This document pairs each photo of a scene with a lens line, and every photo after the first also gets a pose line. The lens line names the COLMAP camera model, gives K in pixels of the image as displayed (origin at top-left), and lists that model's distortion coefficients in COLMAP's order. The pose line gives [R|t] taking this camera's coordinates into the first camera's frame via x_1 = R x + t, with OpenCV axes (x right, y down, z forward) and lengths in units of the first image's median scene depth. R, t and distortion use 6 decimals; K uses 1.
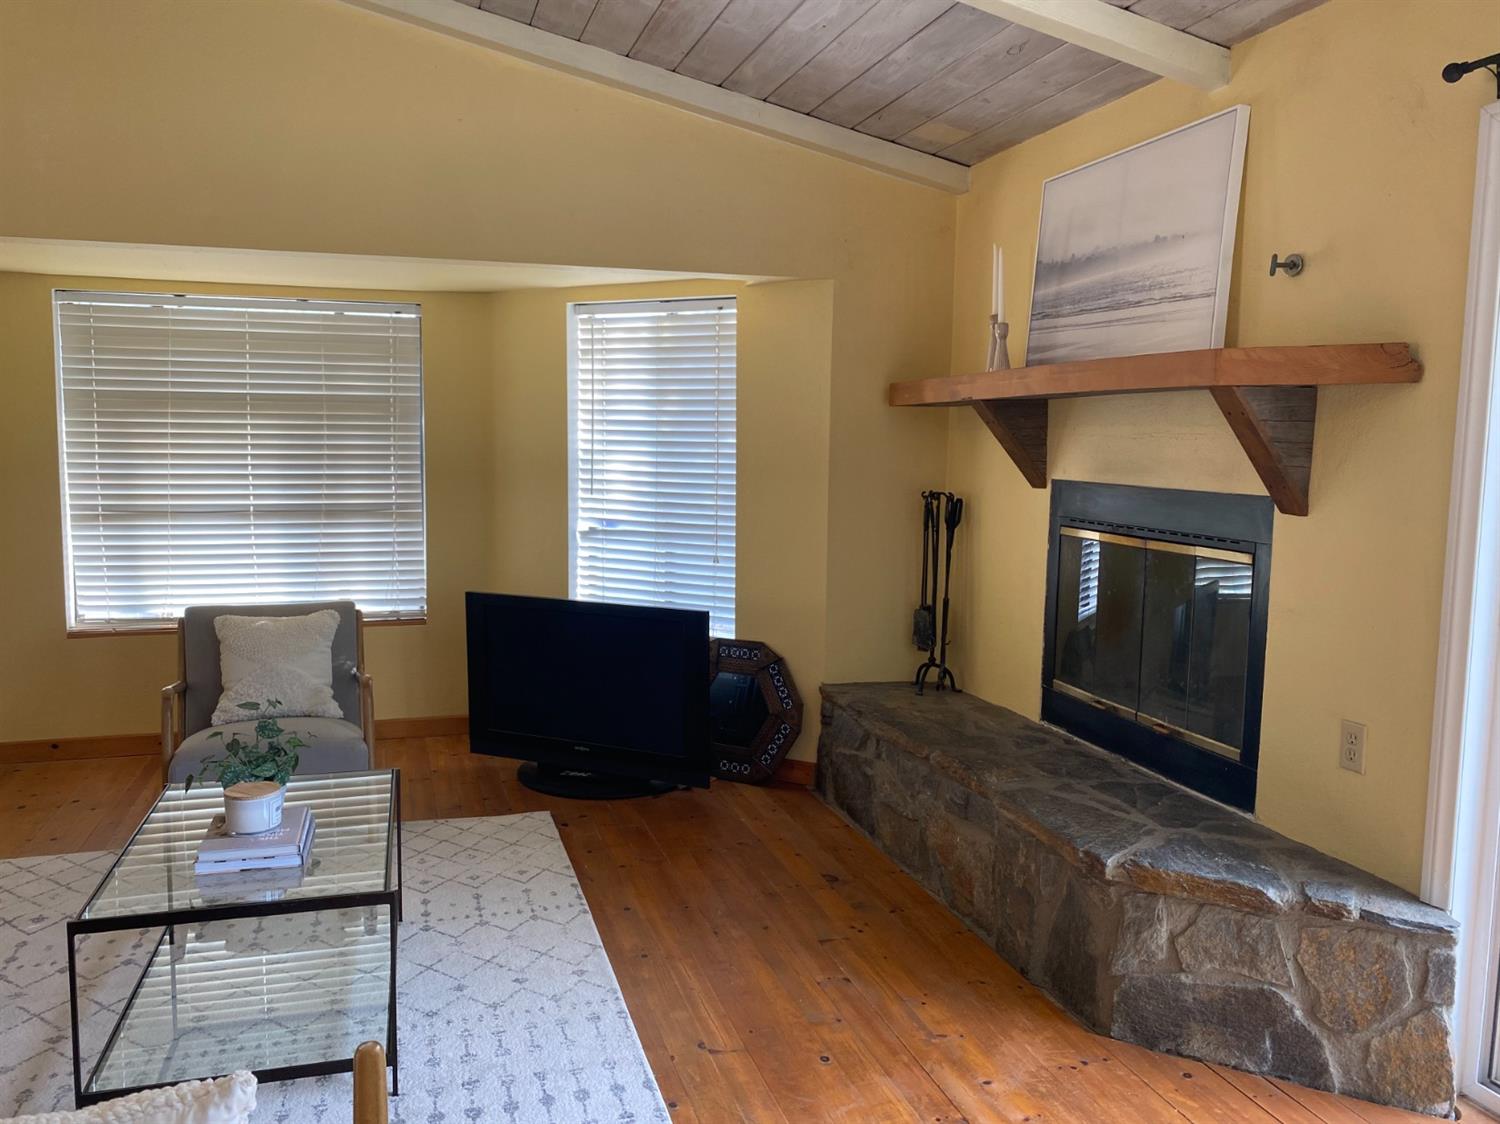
lens RADIAL K [[1155.3, 0, 750.3], [0, 1155.3, 551.0], [0, 0, 1]] dist [0.011931, -0.015661]
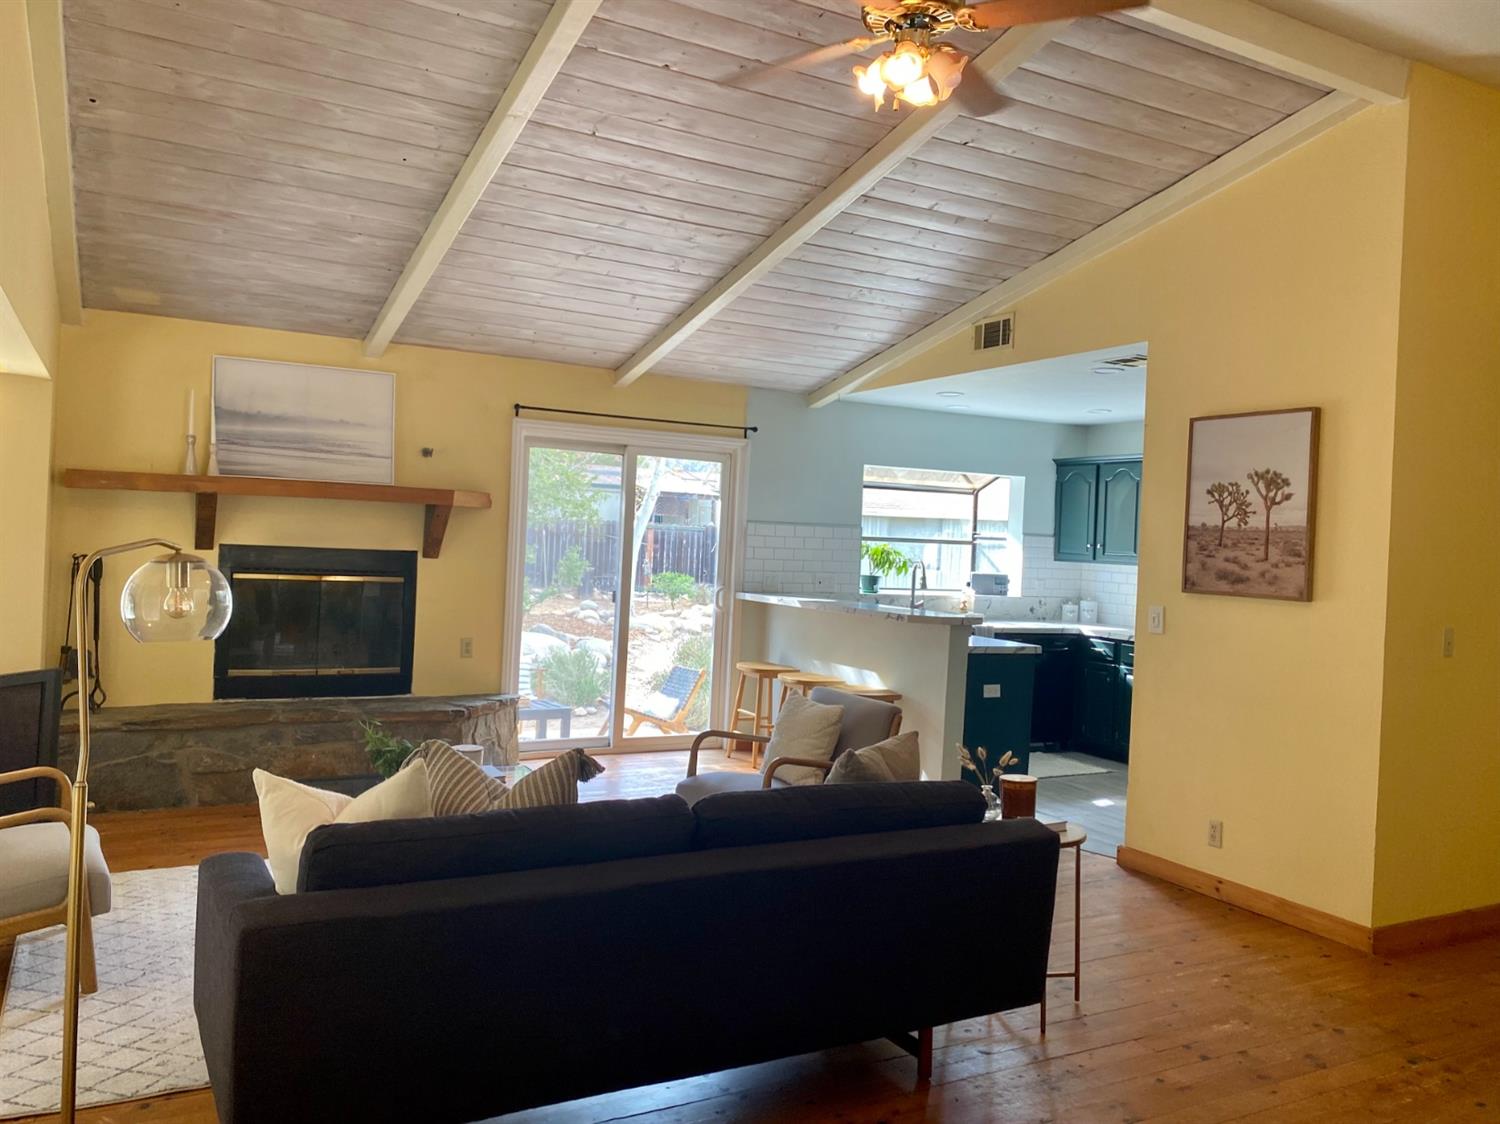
lens RADIAL K [[1155.3, 0, 748.0], [0, 1155.3, 559.7], [0, 0, 1]] dist [0.011931, -0.015661]
pose [[-0.215088, -0.042843, 0.975654, -1.288931], [0.050337, 0.997223, 0.054887, -0.081919], [-0.975296, 0.060917, -0.212335, 0.571224]]
